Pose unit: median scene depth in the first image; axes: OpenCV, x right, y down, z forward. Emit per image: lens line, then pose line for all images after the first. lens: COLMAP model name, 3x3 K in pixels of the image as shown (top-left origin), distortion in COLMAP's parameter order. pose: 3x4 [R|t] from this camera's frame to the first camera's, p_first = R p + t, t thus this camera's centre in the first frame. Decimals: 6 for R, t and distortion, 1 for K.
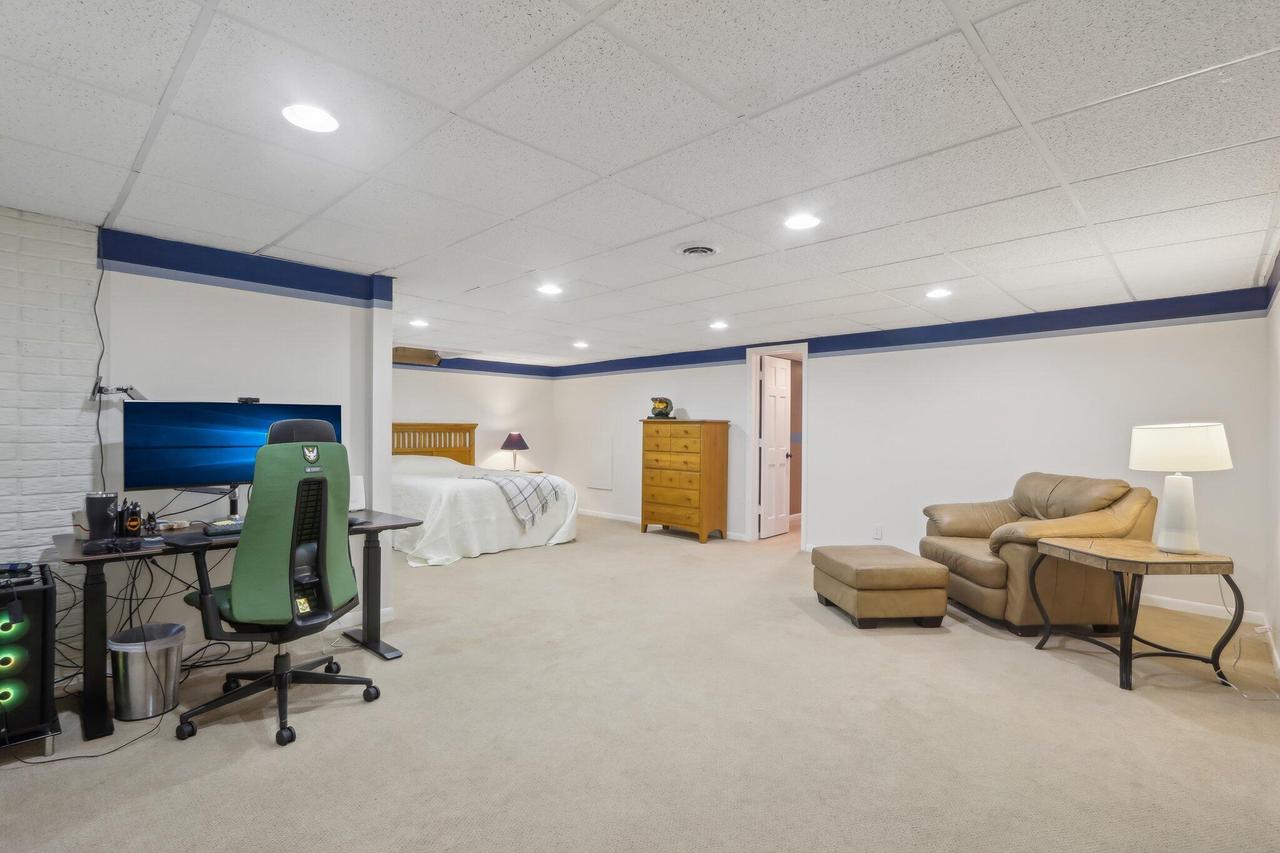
lens RADIAL K [[608.6, 0, 641.7], [0, 608.6, 432.1], [0, 0, 1]] dist [-0.001137, 0.000085]
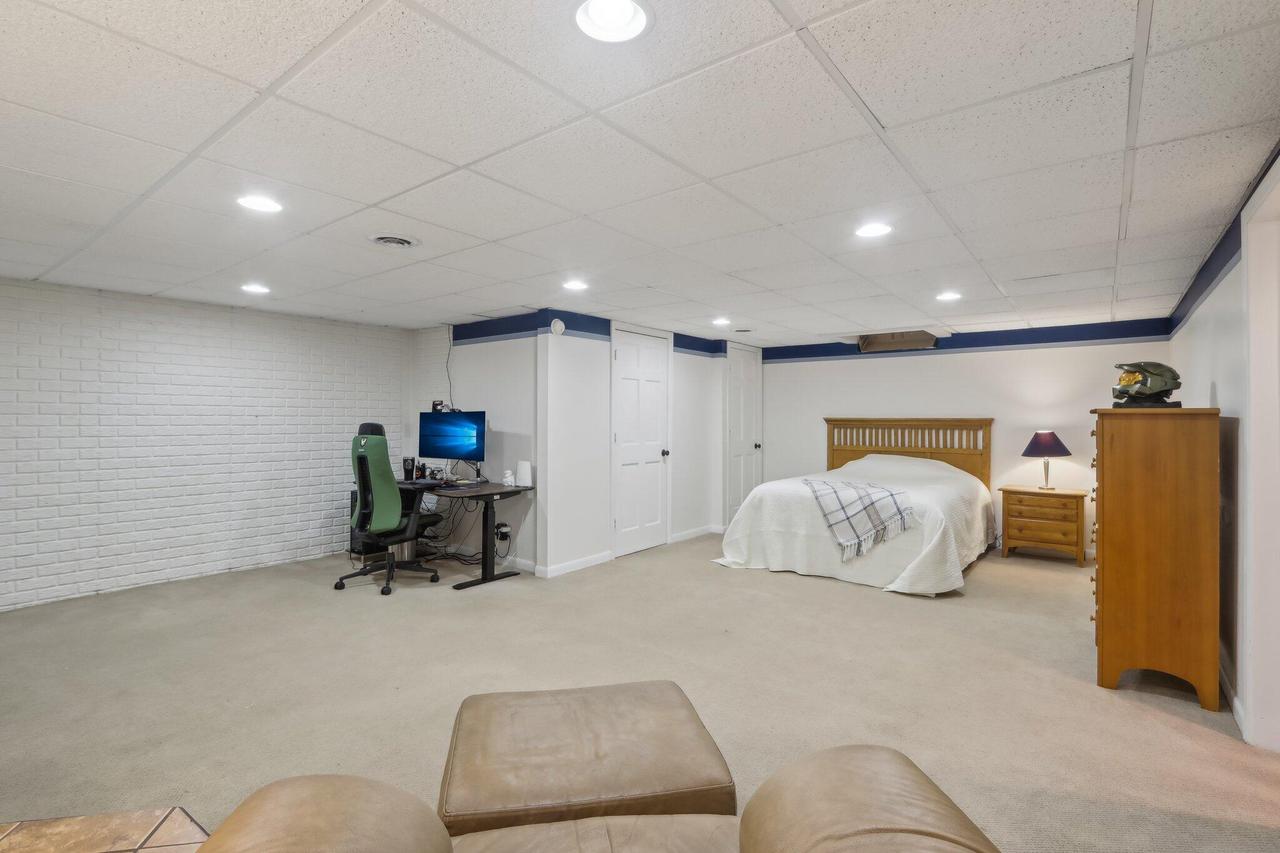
lens RADIAL K [[603.2, 0, 640.0], [0, 603.2, 426.5], [0, 0, 1]] dist [-0.011027, -0.000021]
pose [[0.105053, 0.008352, -0.994432, 0.491121], [-0.002910, 0.999963, 0.008091, -0.010235], [0.994462, 0.002044, 0.105073, 0.604205]]
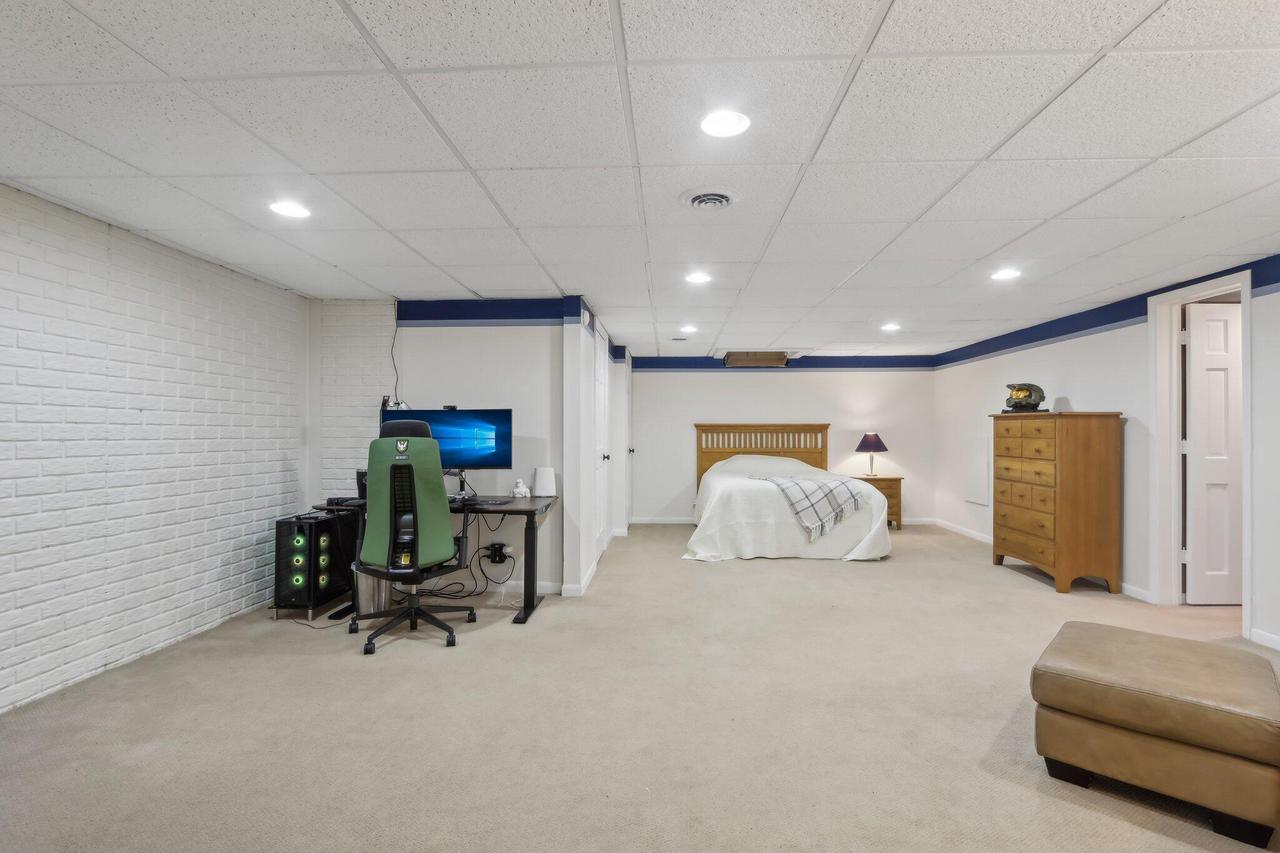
lens RADIAL K [[603.2, 0, 640.0], [0, 603.2, 426.5], [0, 0, 1]] dist [-0.011027, -0.000021]
pose [[0.656231, -0.012489, -0.754457, 0.294608], [0.001579, 0.999884, -0.015179, 0.005316], [0.754559, 0.008769, 0.656174, 0.195265]]
